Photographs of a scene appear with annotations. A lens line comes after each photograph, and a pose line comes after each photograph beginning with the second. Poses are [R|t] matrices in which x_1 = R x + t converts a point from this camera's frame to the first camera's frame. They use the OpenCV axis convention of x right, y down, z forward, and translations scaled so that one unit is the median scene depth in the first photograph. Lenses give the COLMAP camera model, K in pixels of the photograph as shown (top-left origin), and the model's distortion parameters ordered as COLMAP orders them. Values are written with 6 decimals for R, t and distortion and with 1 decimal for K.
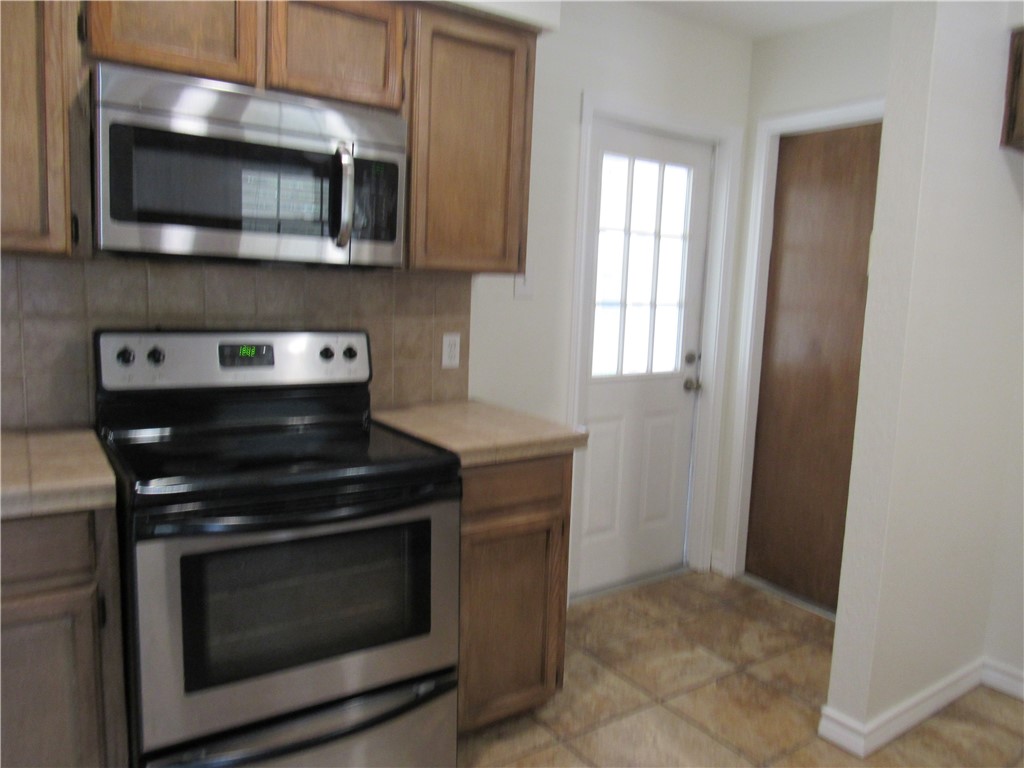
lens RADIAL K [[756.0, 0, 513.0], [0, 756.0, 381.5], [0, 0, 1]] dist [-0.006046, -0.002393]
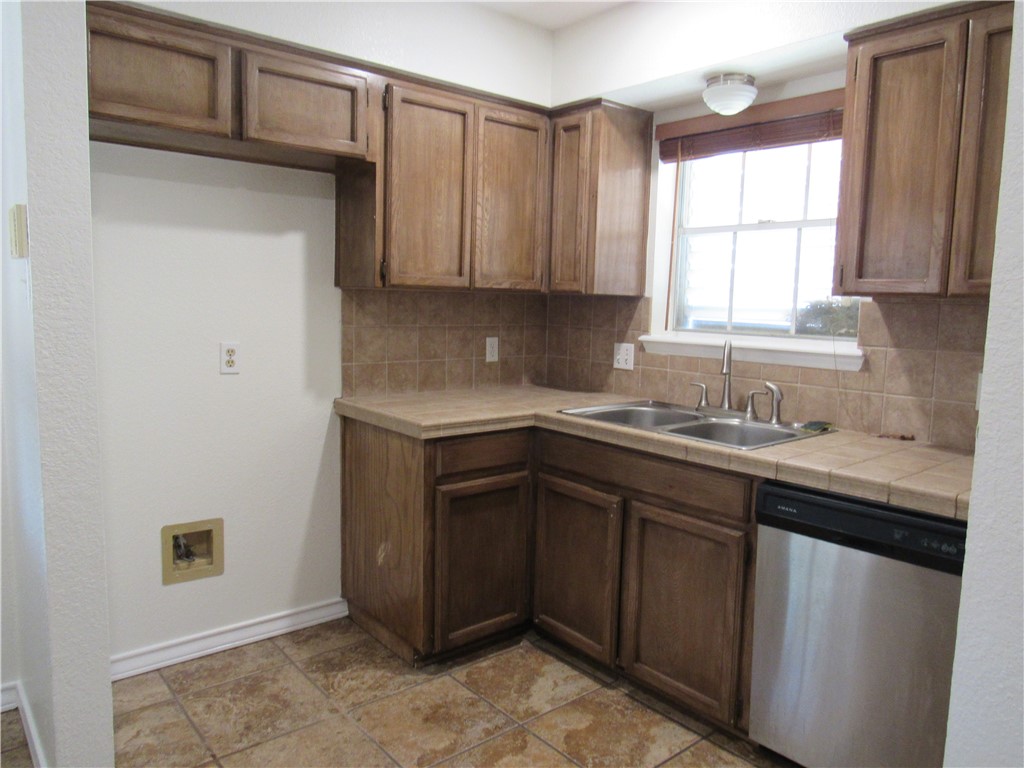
lens RADIAL K [[723.2, 0, 513.5], [0, 723.2, 386.1], [0, 0, 1]] dist [-0.044736, 0.033487]
pose [[-0.087831, -0.146556, 0.985295, -0.284803], [0.094071, 0.983477, 0.154671, -0.072709], [-0.991684, 0.106273, -0.072593, 0.535854]]
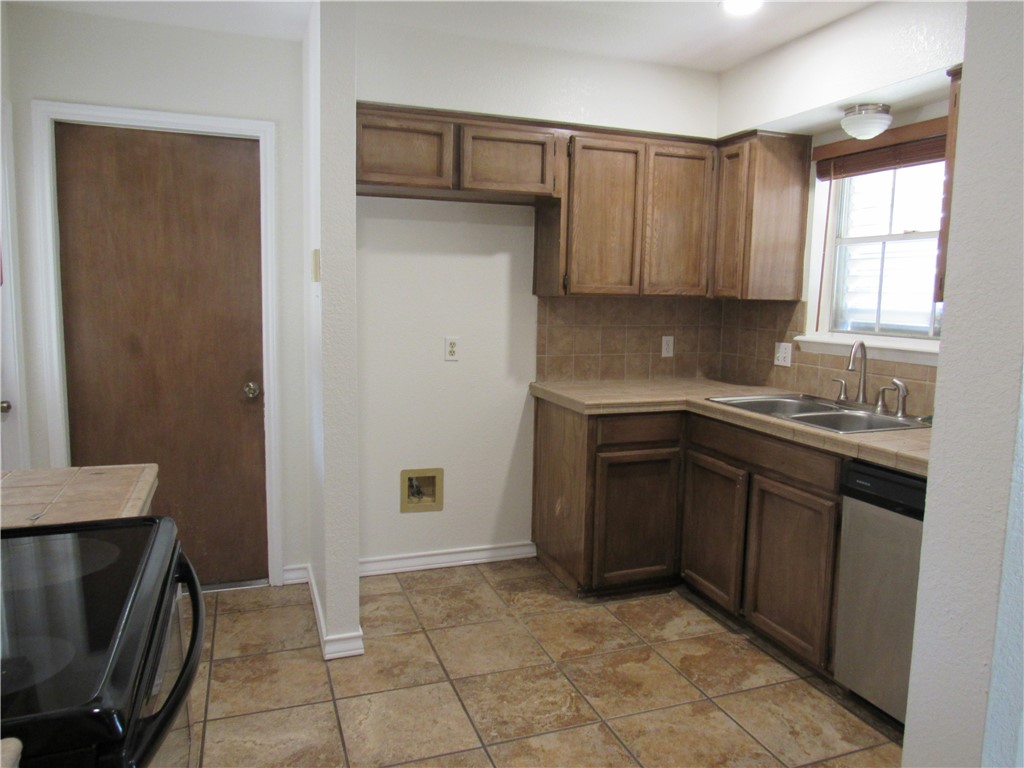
lens RADIAL K [[723.0, 0, 520.5], [0, 723.0, 385.0], [0, 0, 1]] dist [-0.037052, -0.000784]
pose [[0.250306, -0.143576, 0.957462, -0.555922], [0.107678, 0.986936, 0.119846, -0.075320], [-0.962160, 0.073099, 0.262496, 0.360033]]
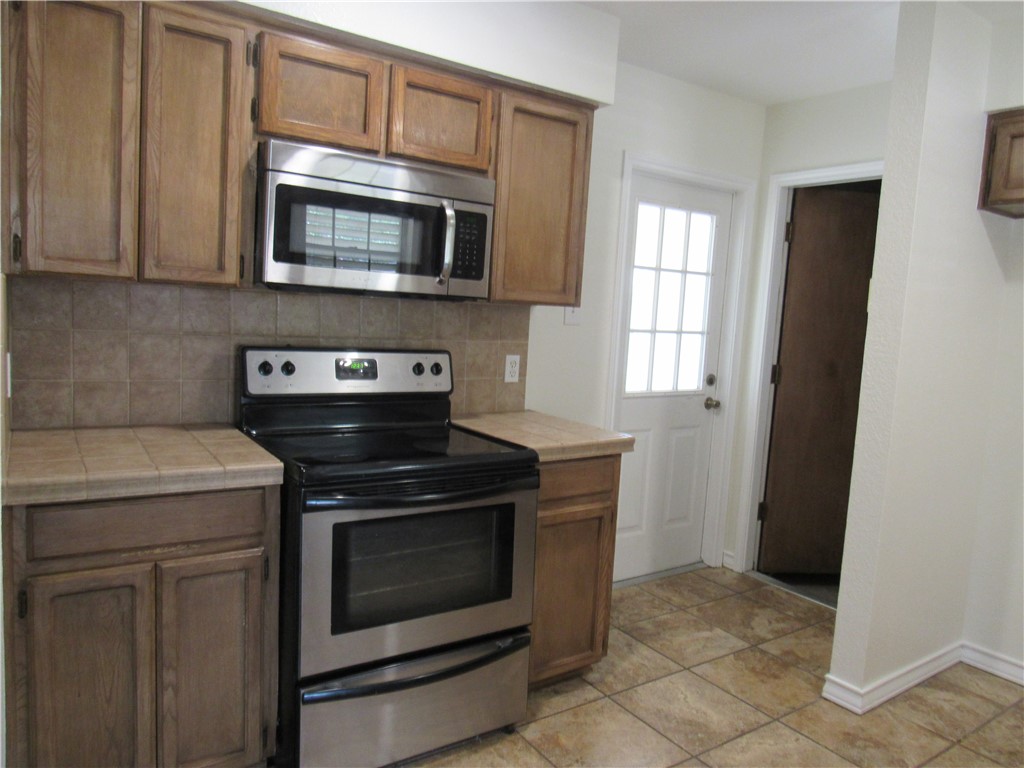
lens RADIAL K [[721.9, 0, 517.1], [0, 721.9, 385.8], [0, 0, 1]] dist [-0.004354, -0.003048]
pose [[0.999838, 0.017949, -0.001434, -0.081285], [-0.017974, 0.999640, -0.019927, 0.009477], [0.001076, 0.019949, 0.999800, -0.141987]]
